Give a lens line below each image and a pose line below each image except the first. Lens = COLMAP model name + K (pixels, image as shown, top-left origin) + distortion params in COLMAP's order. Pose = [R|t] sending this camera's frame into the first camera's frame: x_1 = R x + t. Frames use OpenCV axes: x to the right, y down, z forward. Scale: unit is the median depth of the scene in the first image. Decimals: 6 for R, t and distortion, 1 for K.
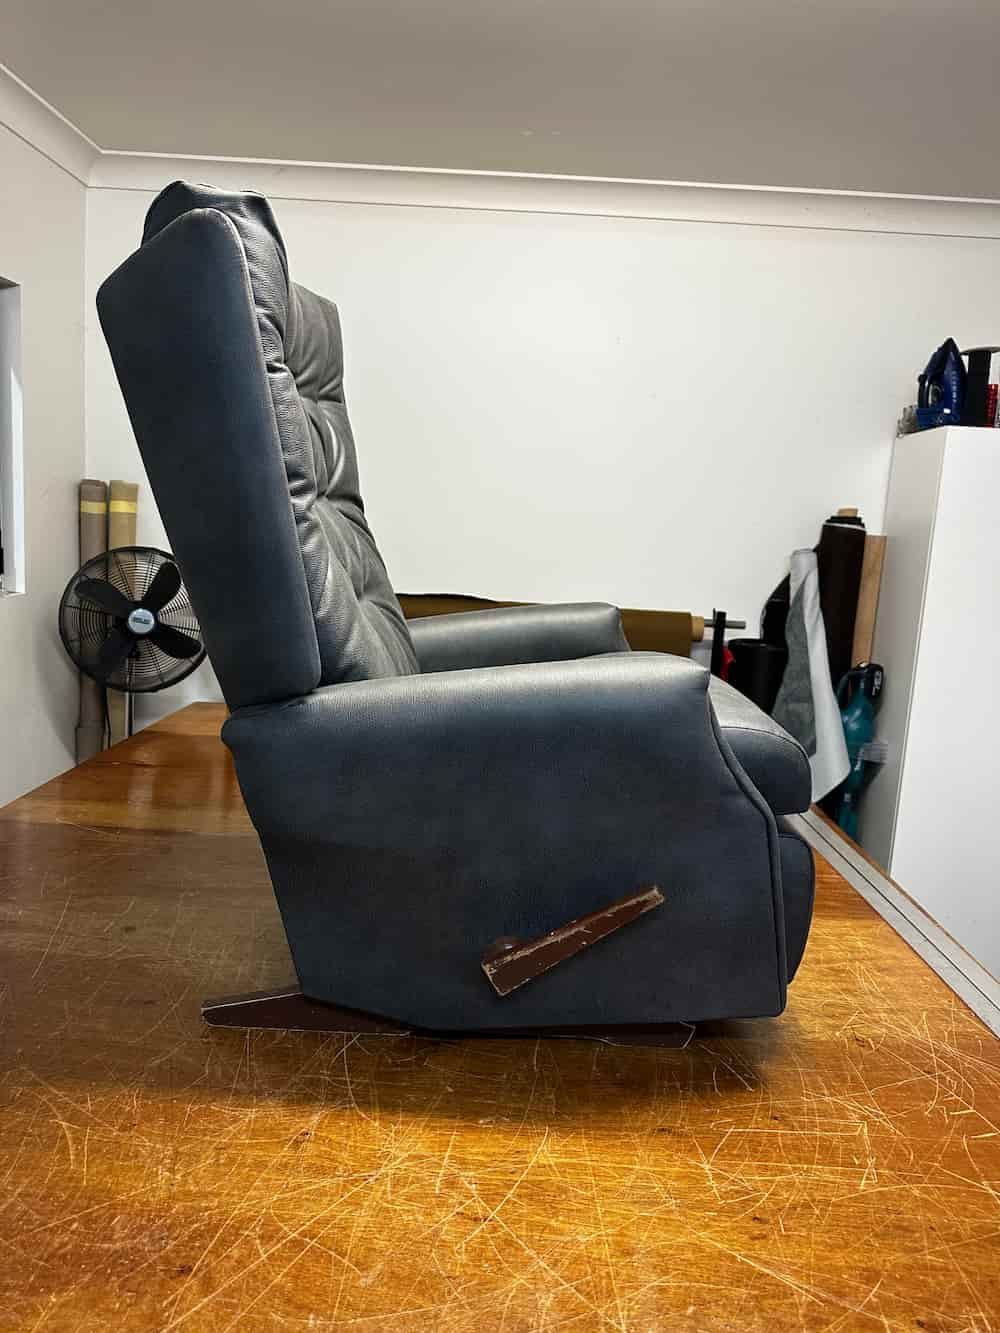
lens RADIAL K [[1011.7, 0, 491.2], [0, 1011.7, 653.5], [0, 0, 1]] dist [0.013565, -0.018000]
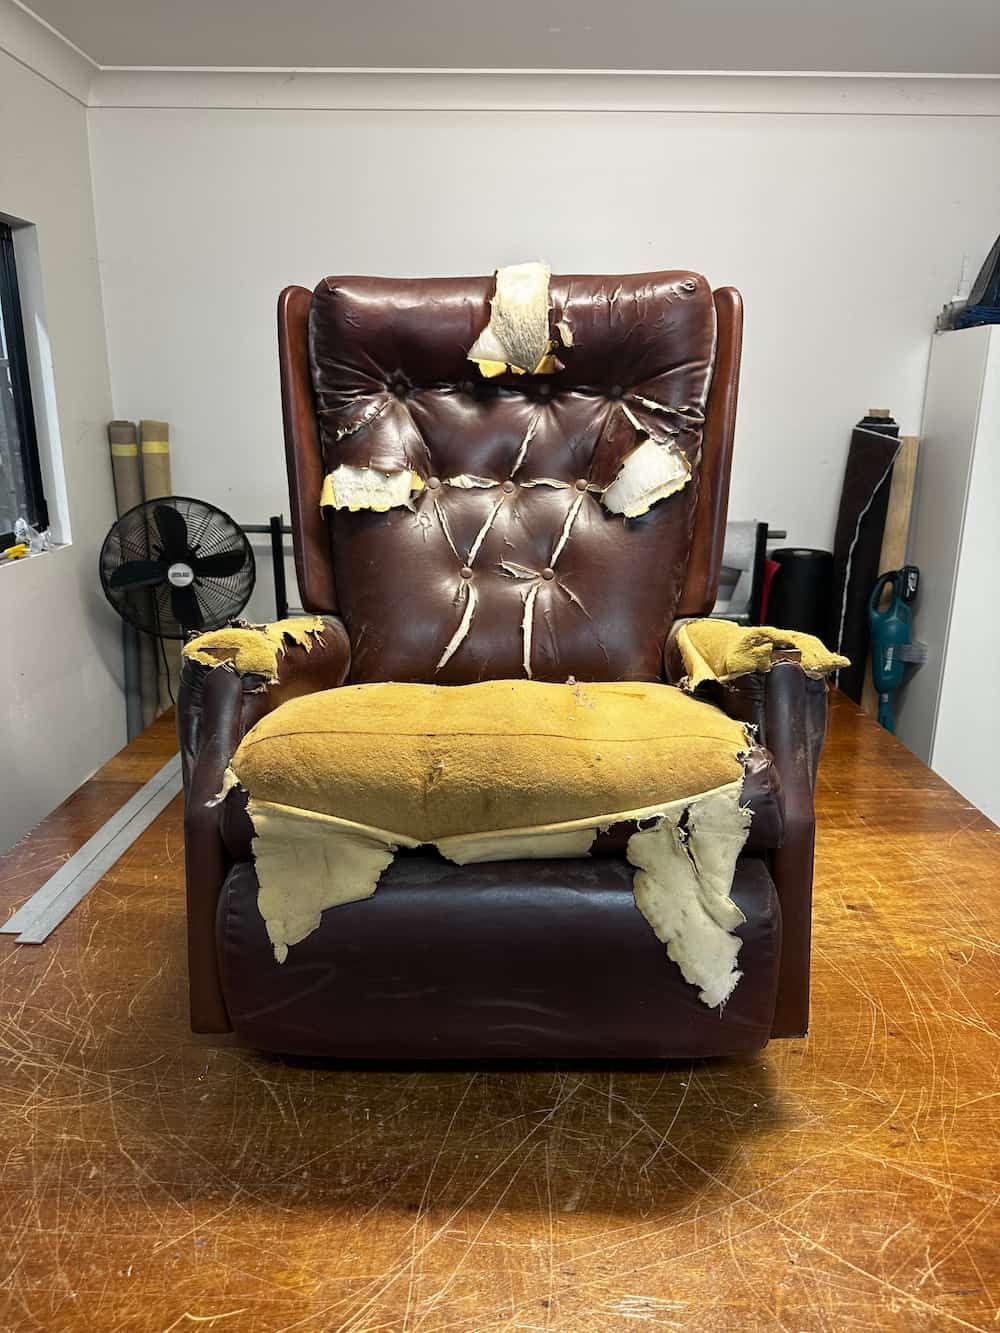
lens RADIAL K [[1011.7, 0, 502.5], [0, 1011.7, 677.2], [0, 0, 1]] dist [0.013565, -0.018000]
pose [[0.998365, -0.056354, 0.009556, -0.102774], [0.054591, 0.989643, 0.132767, -0.077185], [-0.016939, -0.132028, 0.991101, -0.034936]]
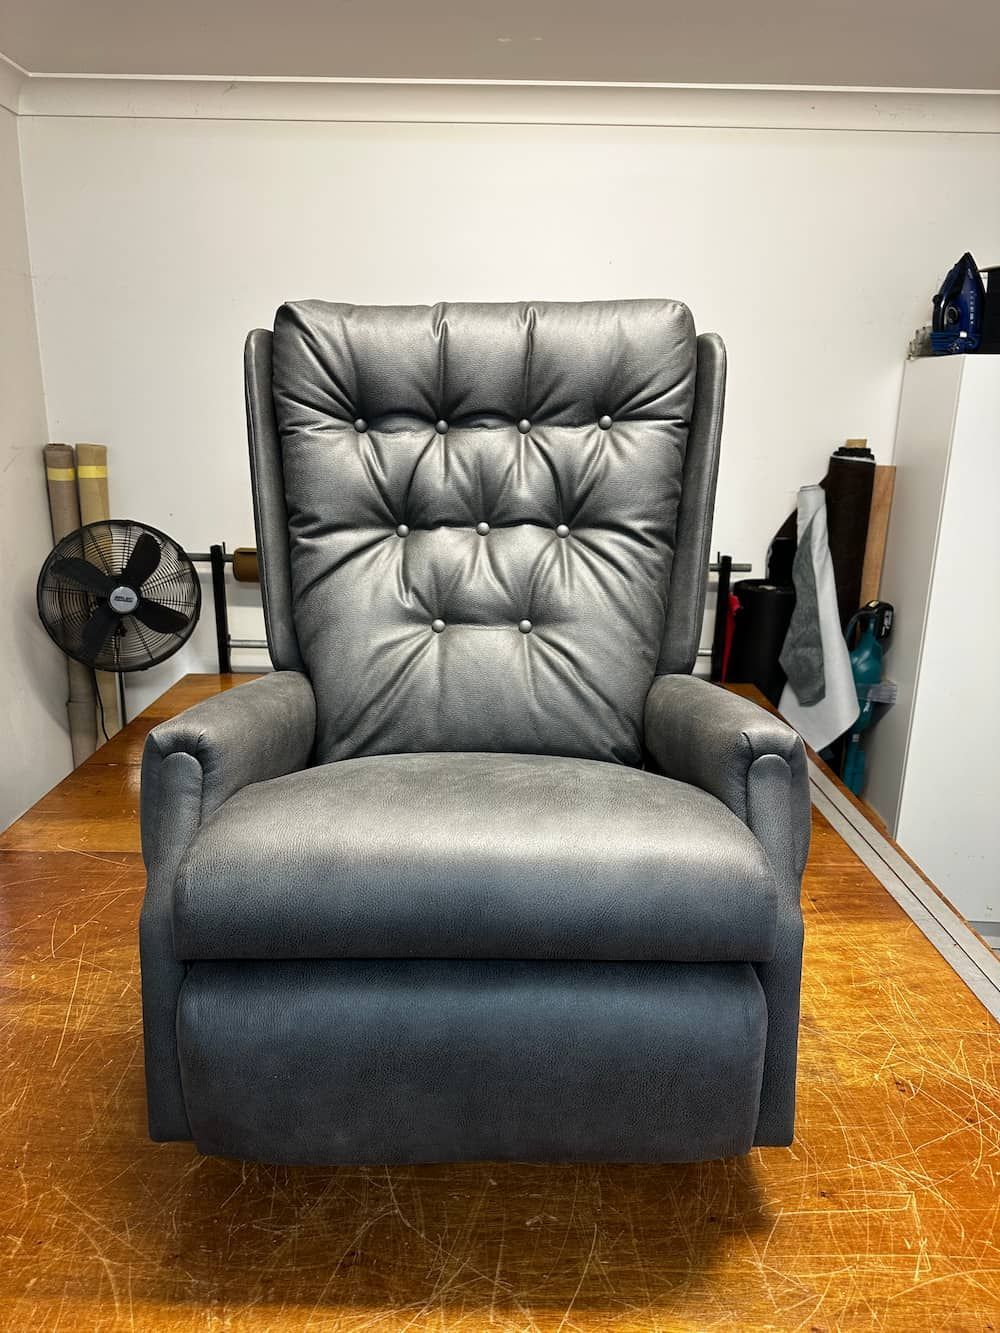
lens RADIAL K [[1011.7, 0, 495.0], [0, 1011.7, 672.1], [0, 0, 1]] dist [0.013565, -0.018000]
pose [[0.998655, -0.050509, 0.011686, -0.019580], [0.048490, 0.989774, 0.134150, -0.148246], [-0.018342, -0.133403, 0.990892, 0.070077]]
